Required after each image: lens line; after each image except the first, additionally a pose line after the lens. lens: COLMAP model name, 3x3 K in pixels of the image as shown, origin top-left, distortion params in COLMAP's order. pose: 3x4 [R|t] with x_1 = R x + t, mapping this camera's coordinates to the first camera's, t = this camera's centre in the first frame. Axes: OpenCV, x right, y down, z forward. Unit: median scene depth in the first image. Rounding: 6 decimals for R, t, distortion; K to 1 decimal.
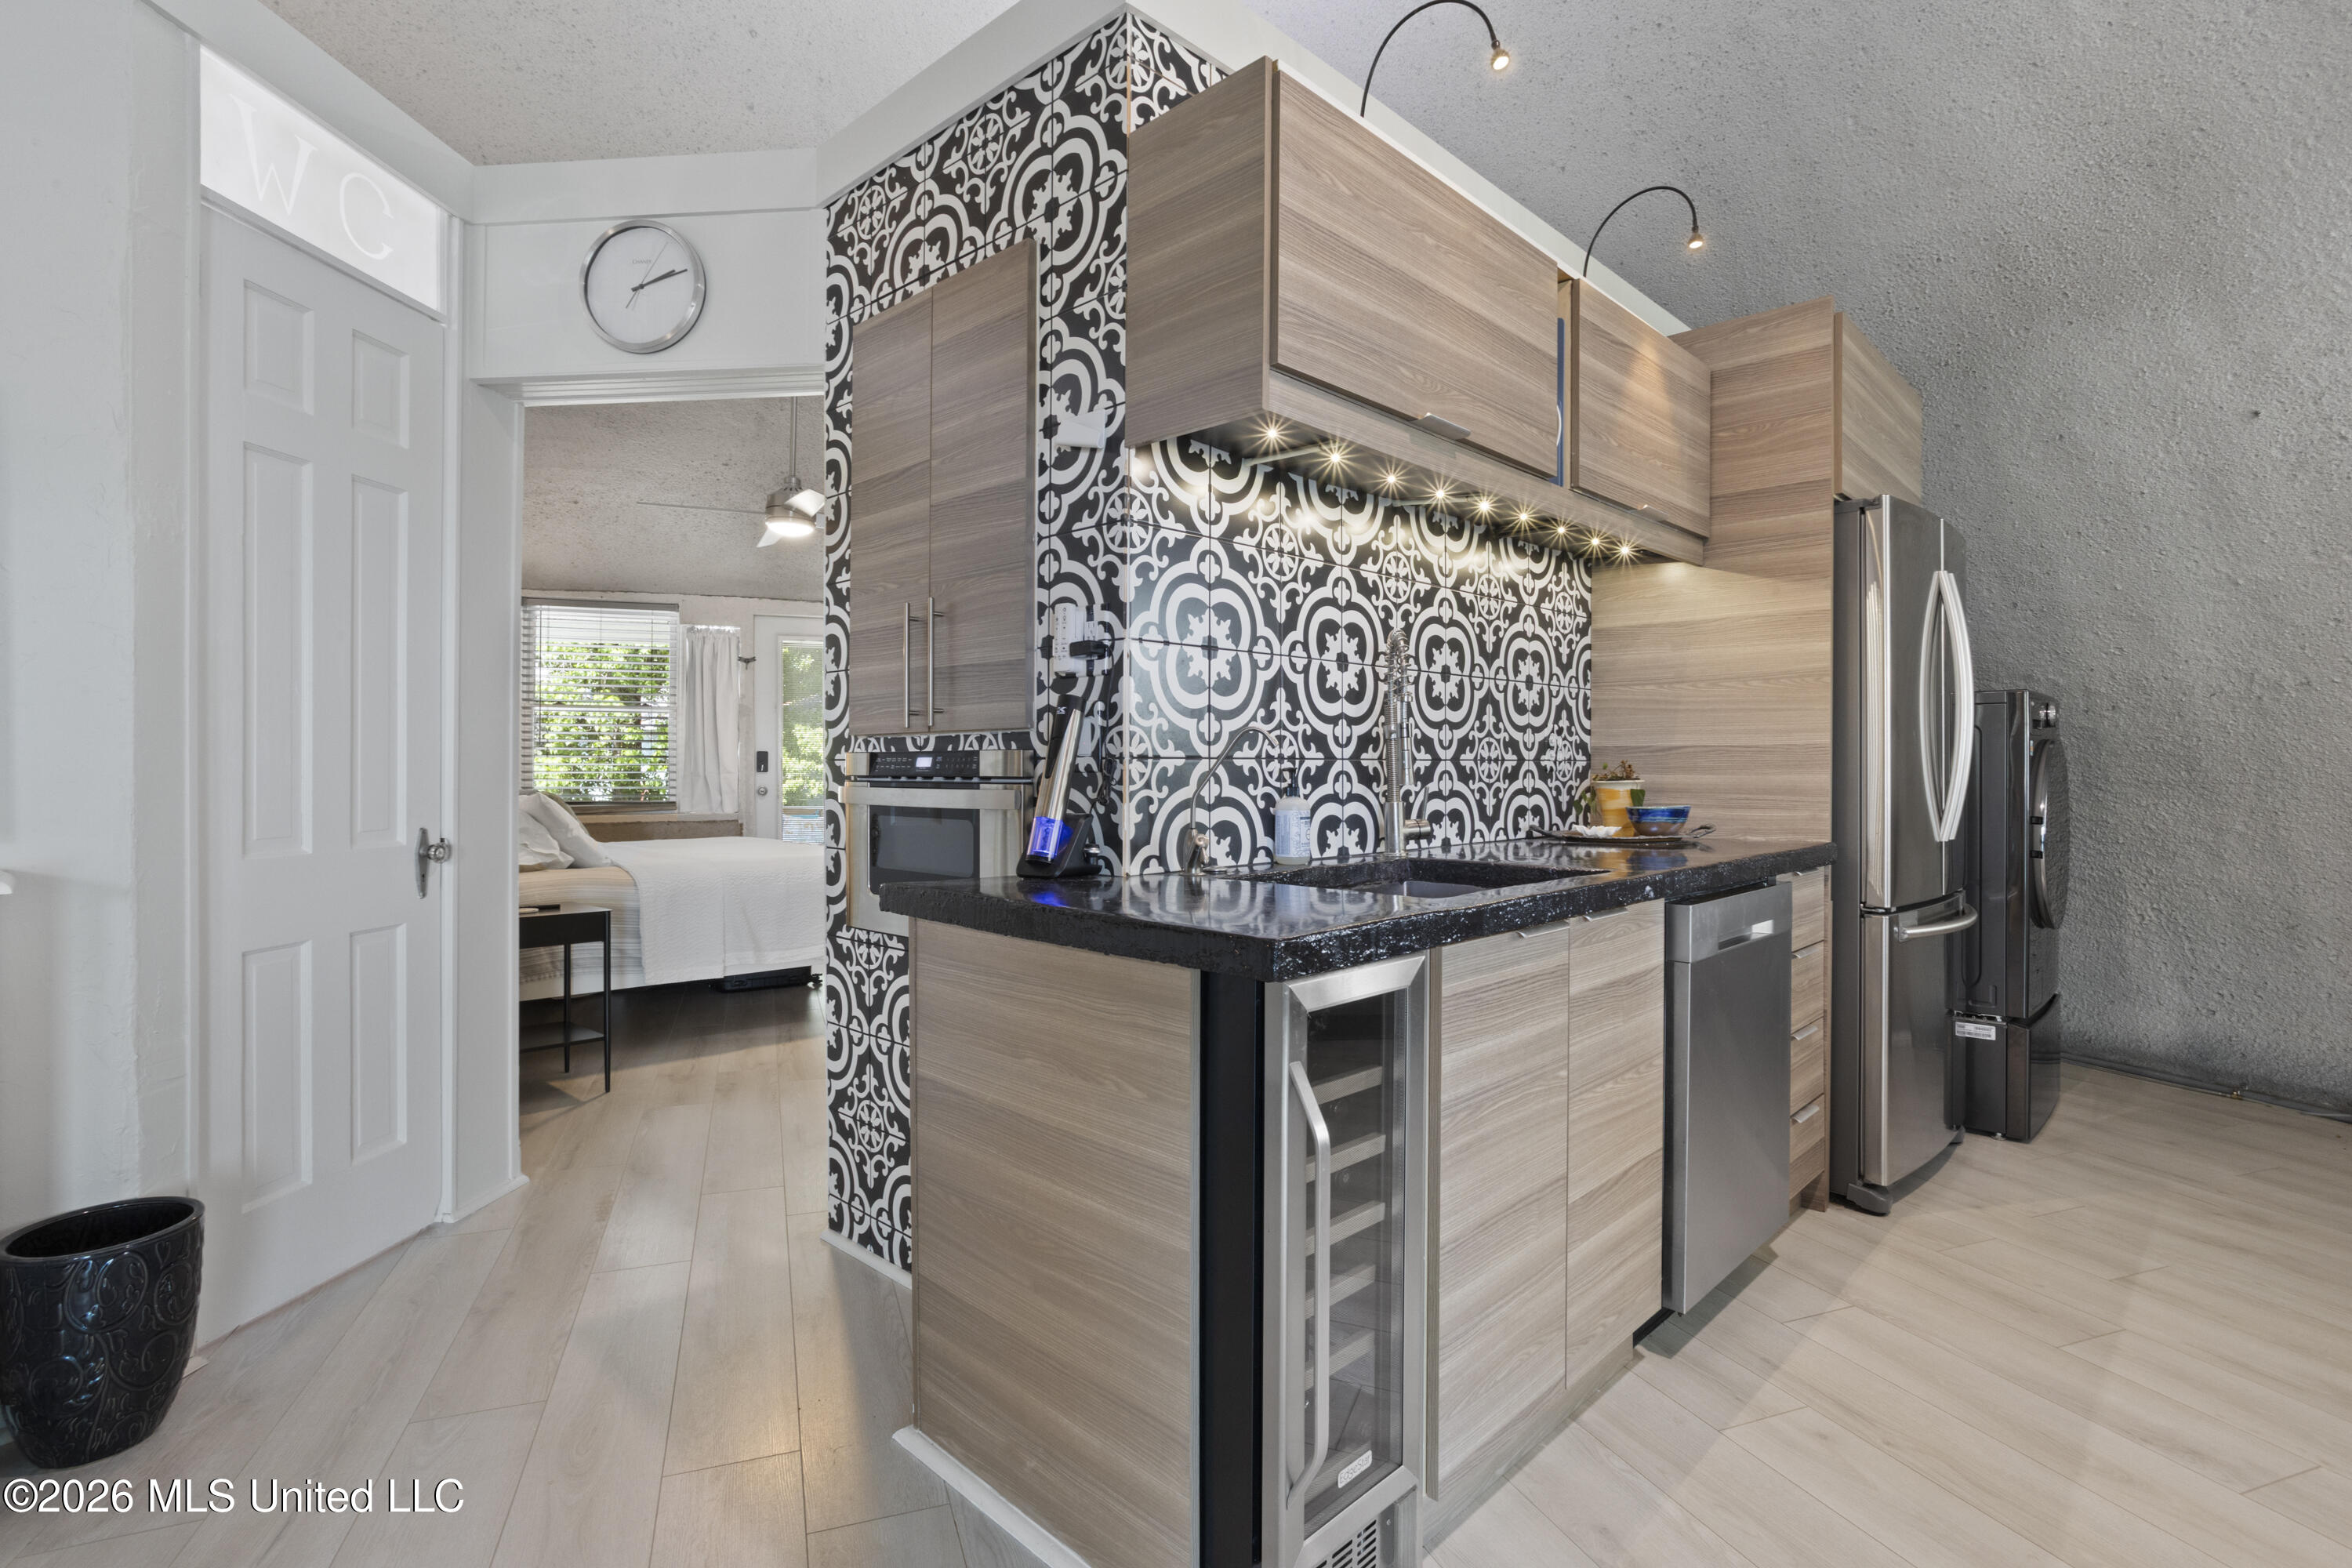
lens RADIAL K [[1112.7, 0, 1113.2], [0, 1112.7, 764.0], [0, 0, 1]] dist [-0.028408, 0.017098]
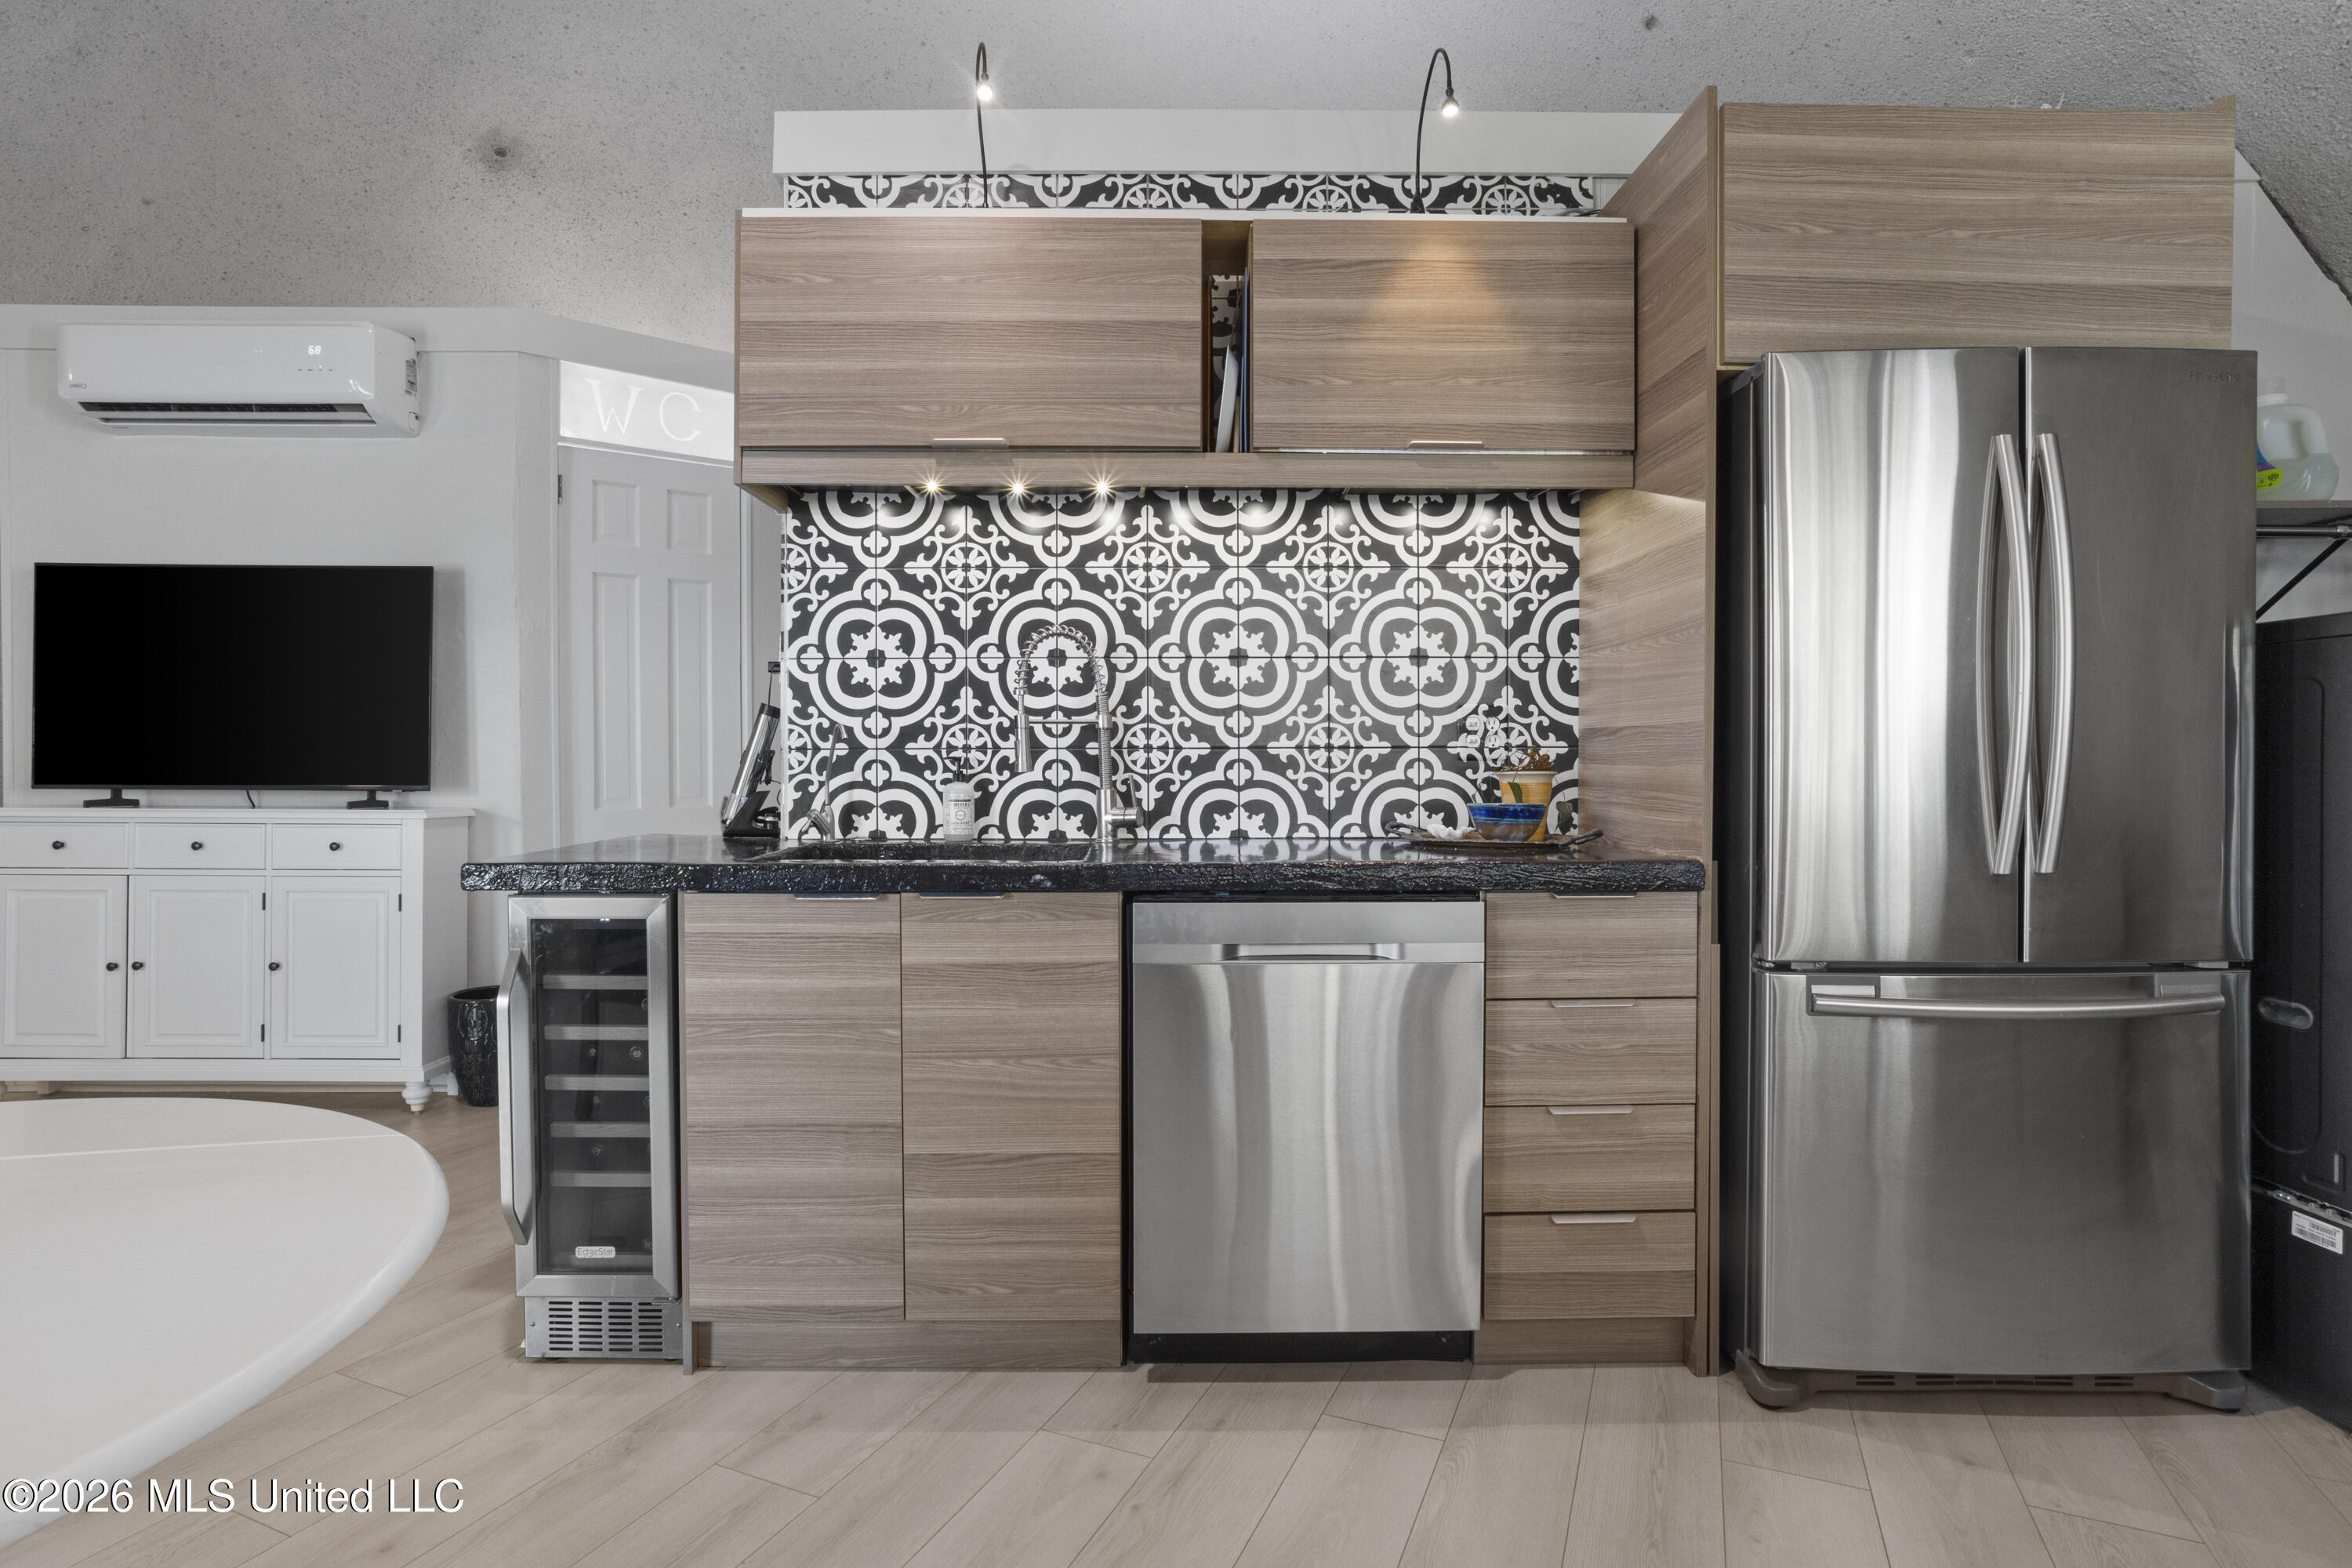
lens RADIAL K [[1215.5, 0, 1267.1], [0, 1215.5, 764.1], [0, 0, 1]] dist [-0.013426, 0.014725]
pose [[0.727238, 0.003112, -0.686379, 1.099721], [0.003924, 0.999955, 0.008691, 0.001369], [0.686374, -0.009014, 0.727192, 0.269786]]
